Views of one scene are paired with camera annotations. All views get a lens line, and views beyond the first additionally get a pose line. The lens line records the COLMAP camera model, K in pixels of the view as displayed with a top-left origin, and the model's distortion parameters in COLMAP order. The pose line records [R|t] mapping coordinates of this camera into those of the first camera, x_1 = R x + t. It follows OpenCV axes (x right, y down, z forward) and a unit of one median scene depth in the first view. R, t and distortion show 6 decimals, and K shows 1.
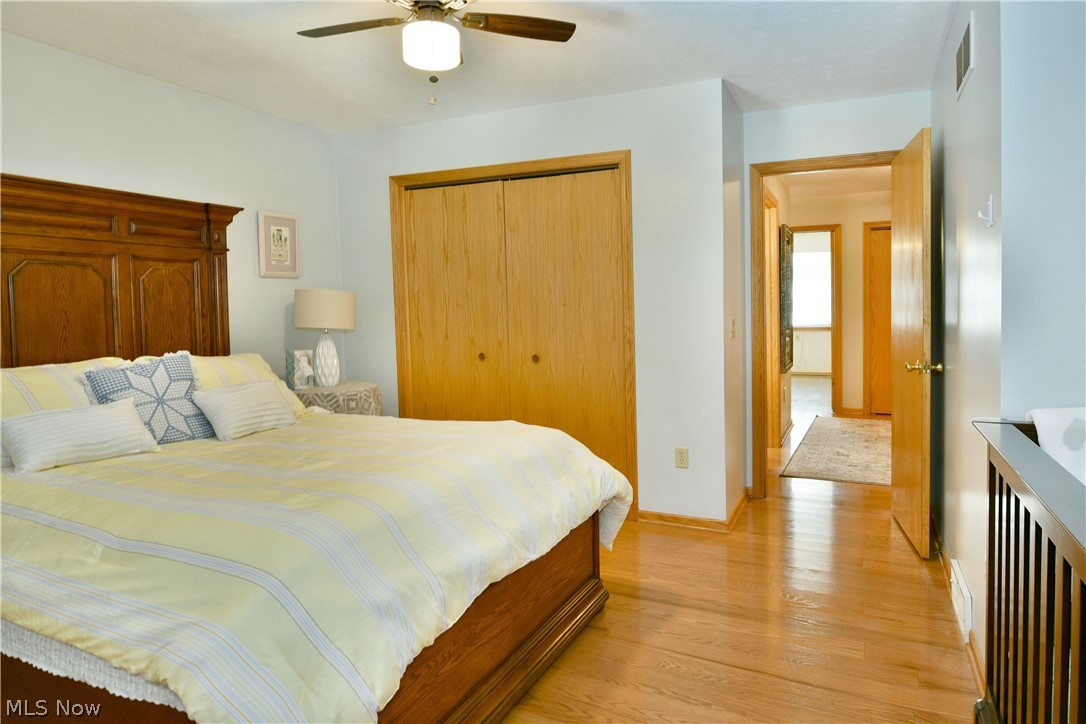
lens RADIAL K [[661.7, 0, 538.4], [0, 661.7, 357.3], [0, 0, 1]] dist [-0.010708, -0.001436]
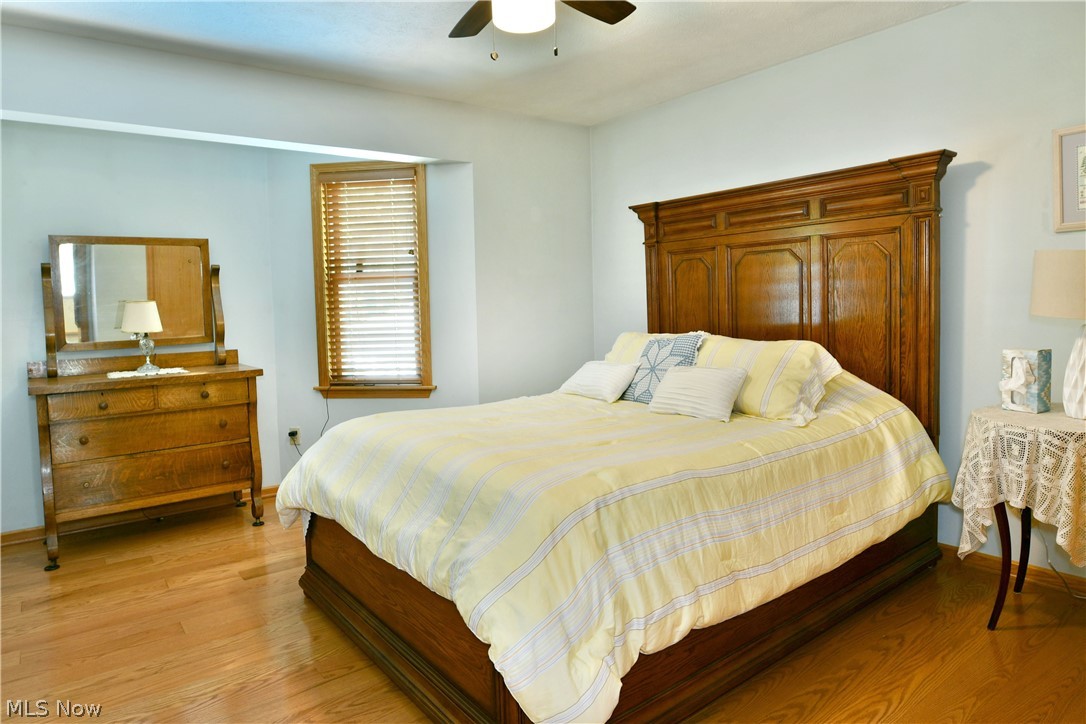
lens RADIAL K [[661.7, 0, 538.4], [0, 661.7, 357.3], [0, 0, 1]] dist [-0.010708, -0.001436]
pose [[-0.435426, 0.100063, -0.894646, 0.564942], [-0.029781, 0.991658, 0.125408, -0.095730], [0.899732, 0.081250, -0.428814, 1.202536]]
